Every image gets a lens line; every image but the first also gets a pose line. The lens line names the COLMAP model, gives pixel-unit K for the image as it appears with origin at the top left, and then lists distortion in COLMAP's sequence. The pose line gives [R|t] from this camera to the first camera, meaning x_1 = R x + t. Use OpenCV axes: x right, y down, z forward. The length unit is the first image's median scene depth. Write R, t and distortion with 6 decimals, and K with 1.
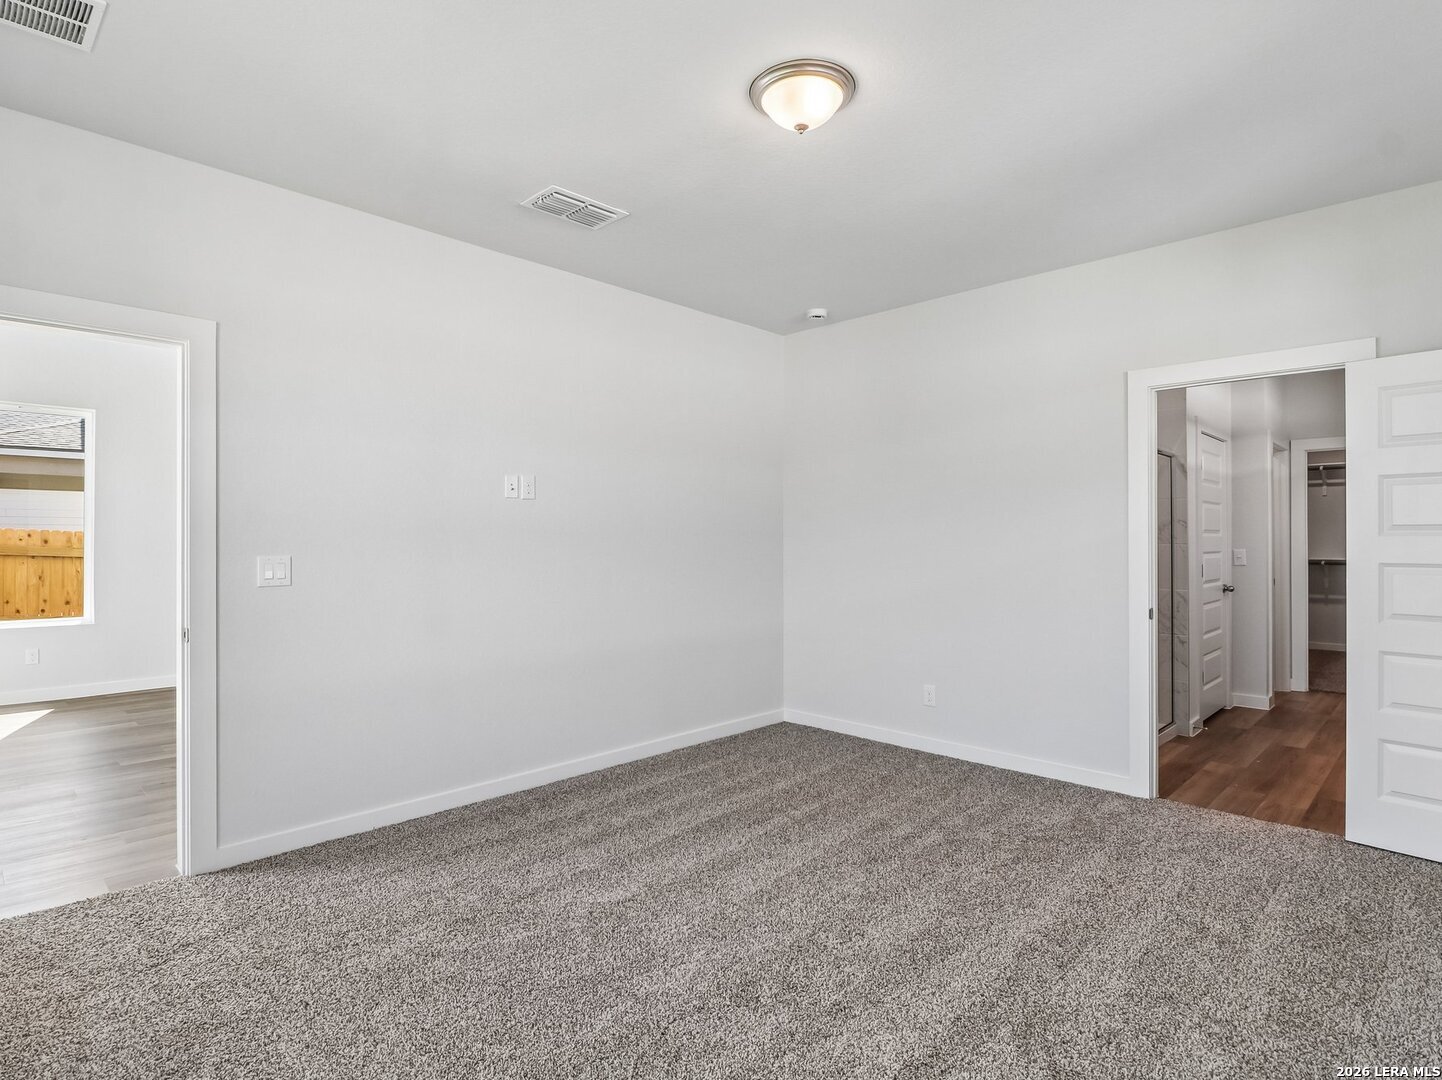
lens RADIAL K [[756.4, 0, 739.6], [0, 756.4, 536.1], [0, 0, 1]] dist [-0.024479, -0.000385]
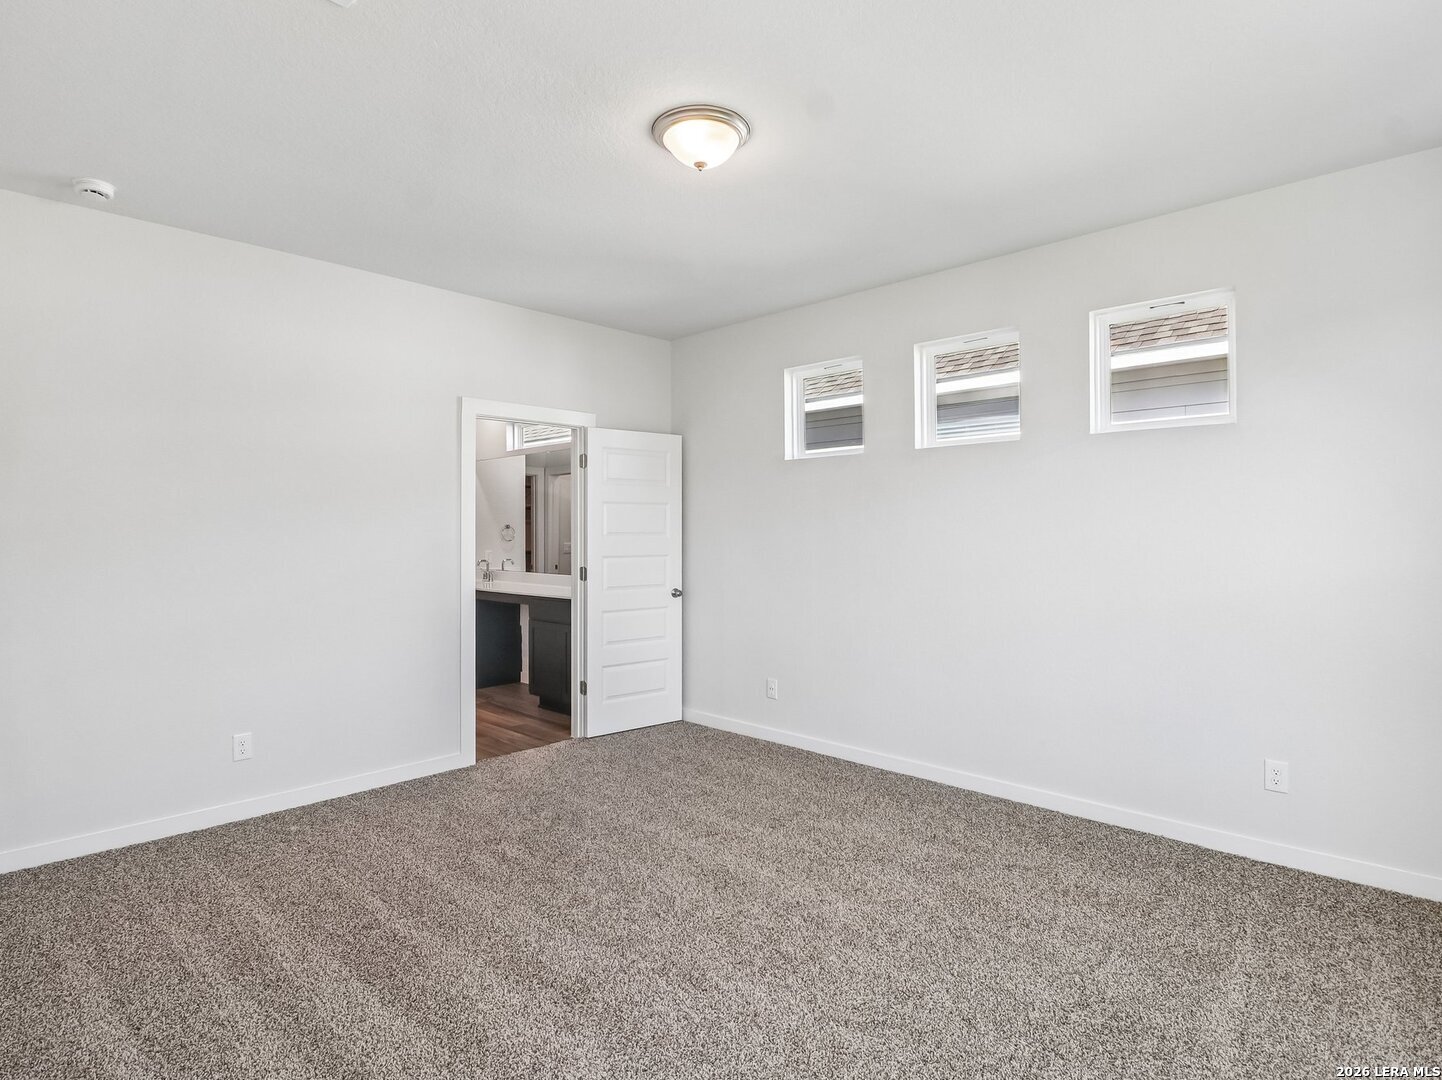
lens RADIAL K [[761.8, 0, 679.0], [0, 761.8, 534.0], [0, 0, 1]] dist [-0.004982, -0.001390]
pose [[0.040371, -0.008297, 0.999150, -0.636141], [-0.004338, 0.999955, 0.008479, -0.022998], [-0.999175, -0.004677, 0.040333, 0.632402]]
